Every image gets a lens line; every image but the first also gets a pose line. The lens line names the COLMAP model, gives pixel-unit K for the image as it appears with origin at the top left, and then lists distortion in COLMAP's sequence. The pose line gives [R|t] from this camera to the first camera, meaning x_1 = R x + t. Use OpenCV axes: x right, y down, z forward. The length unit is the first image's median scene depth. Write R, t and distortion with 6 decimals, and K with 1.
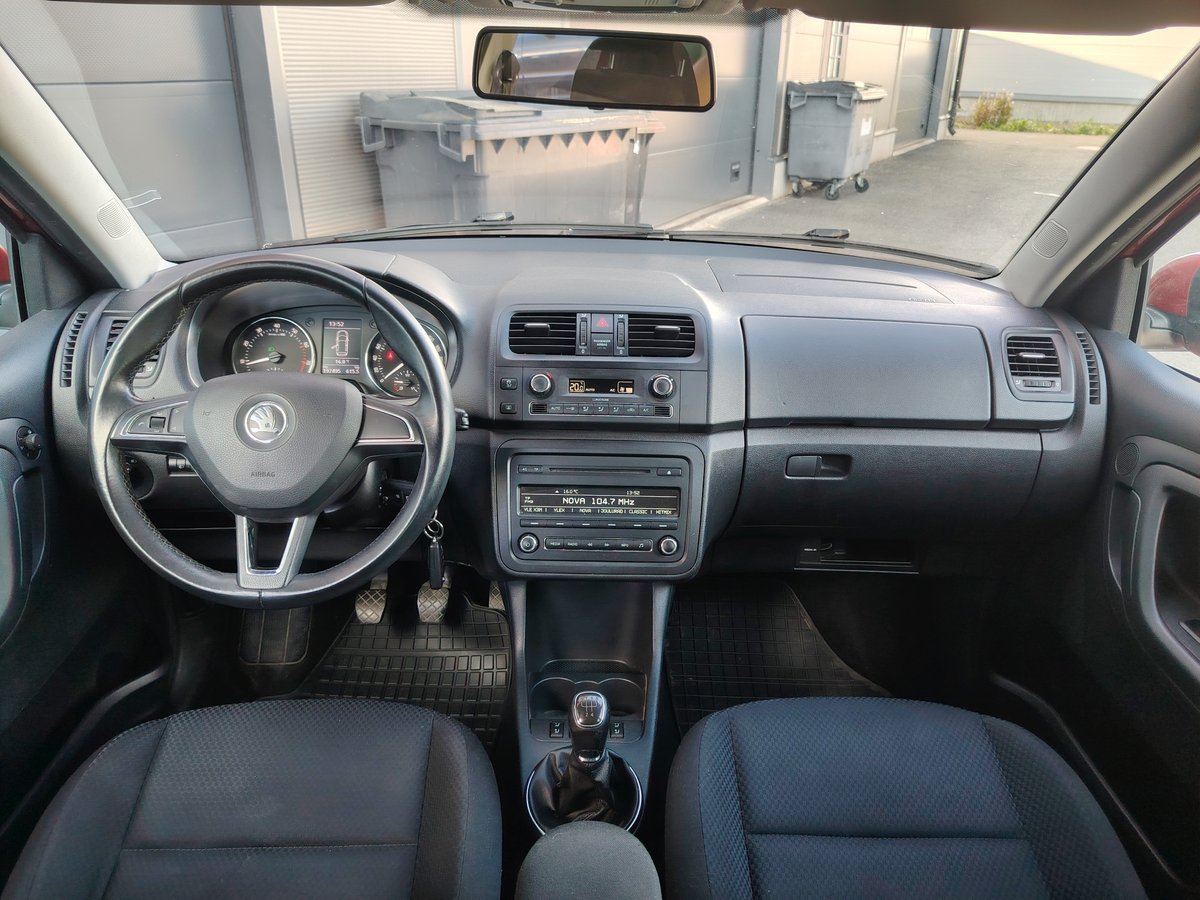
lens RADIAL K [[810.3, 0, 595.5], [0, 810.3, 423.7], [0, 0, 1]] dist [0.011220, -0.020084]
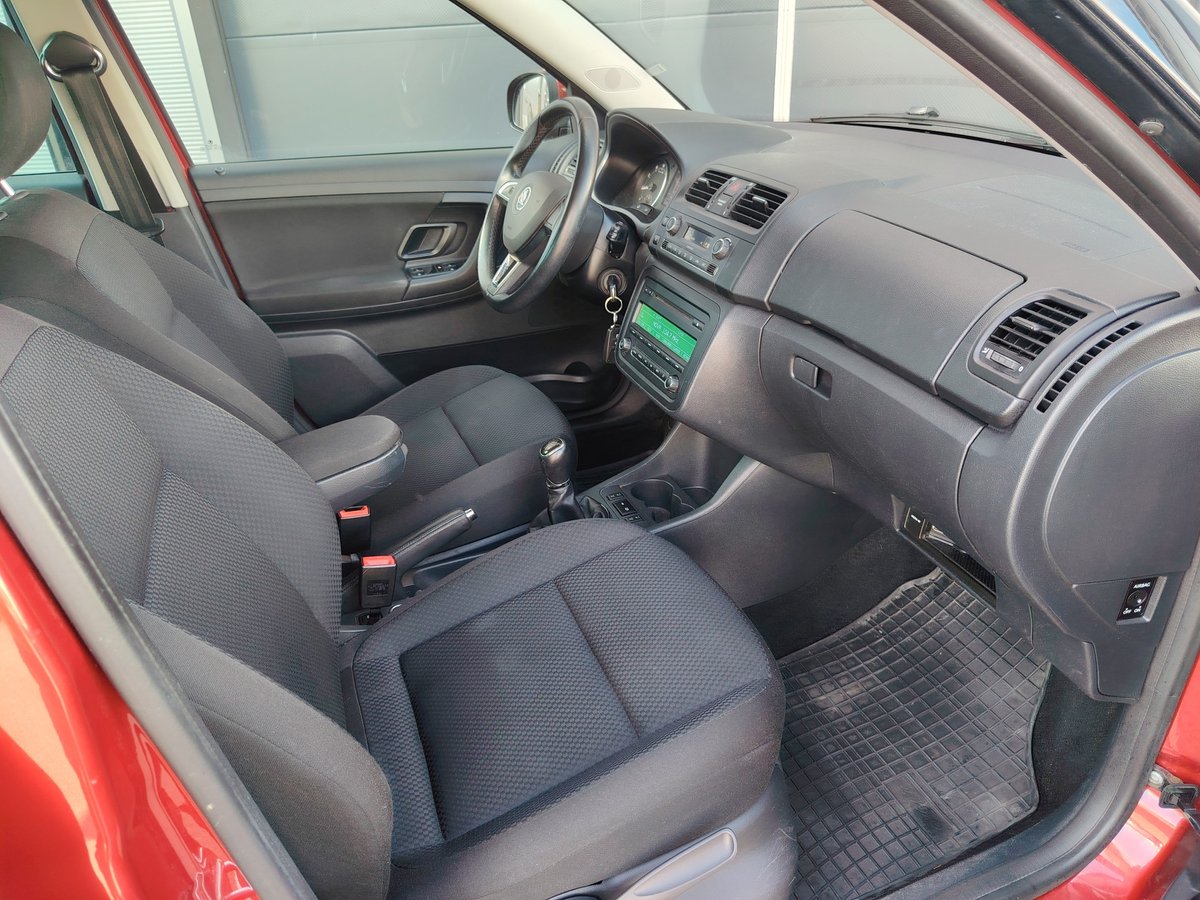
lens RADIAL K [[810.3, 0, 595.5], [0, 810.3, 423.7], [0, 0, 1]] dist [0.011220, -0.020084]
pose [[0.402318, 0.396635, -0.825119, 0.993969], [-0.327724, 0.903946, 0.274733, -0.075257], [0.854832, 0.159881, 0.493660, 0.342758]]
